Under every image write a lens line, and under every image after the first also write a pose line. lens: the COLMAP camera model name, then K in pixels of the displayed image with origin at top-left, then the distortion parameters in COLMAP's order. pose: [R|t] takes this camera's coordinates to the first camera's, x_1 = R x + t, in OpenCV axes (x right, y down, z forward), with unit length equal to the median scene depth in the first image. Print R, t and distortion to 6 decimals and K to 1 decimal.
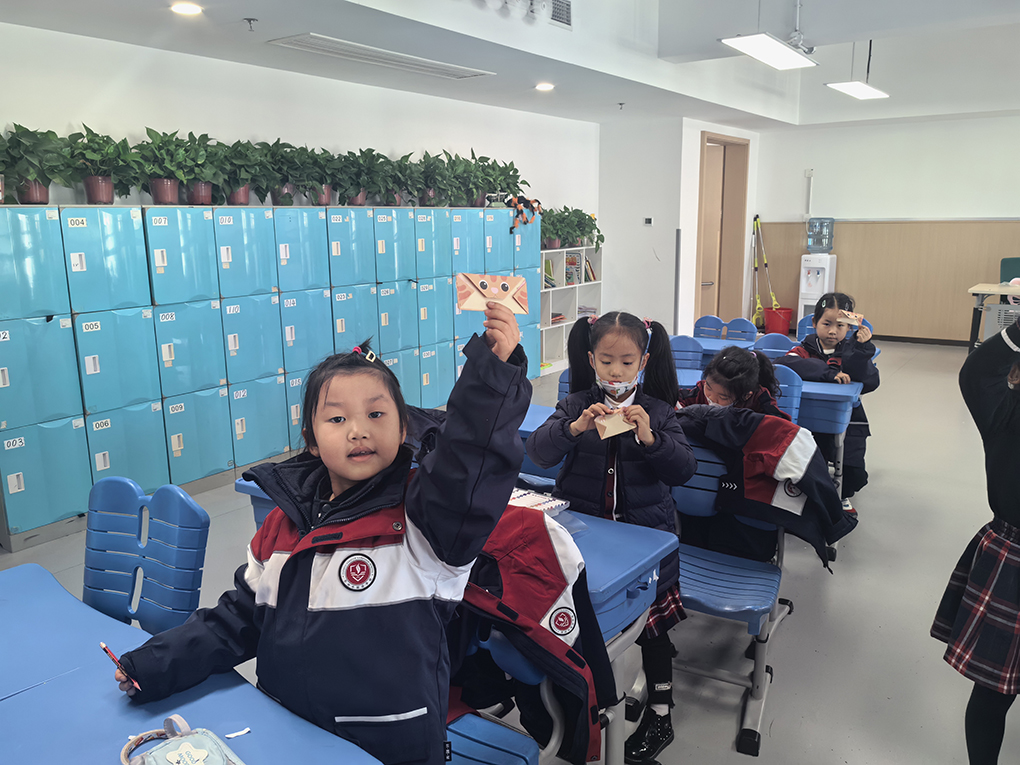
lens RADIAL K [[783.0, 0, 510.0], [0, 783.0, 382.5], [0, 0, 1]] dist [-0.000464, -0.004821]
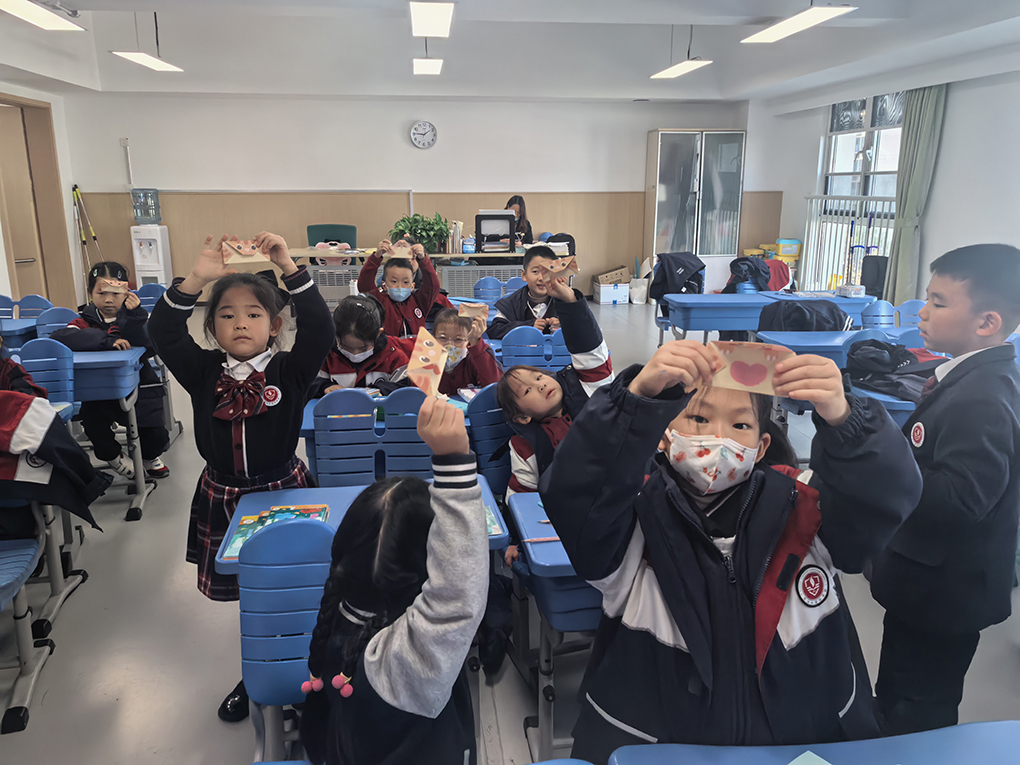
lens RADIAL K [[783.0, 0, 510.0], [0, 783.0, 382.5], [0, 0, 1]] dist [-0.000464, -0.004821]
pose [[0.743357, -0.151055, 0.651615, 0.121755], [0.128746, 0.988263, 0.082224, 0.024023], [-0.656387, 0.022771, 0.754080, -0.104581]]
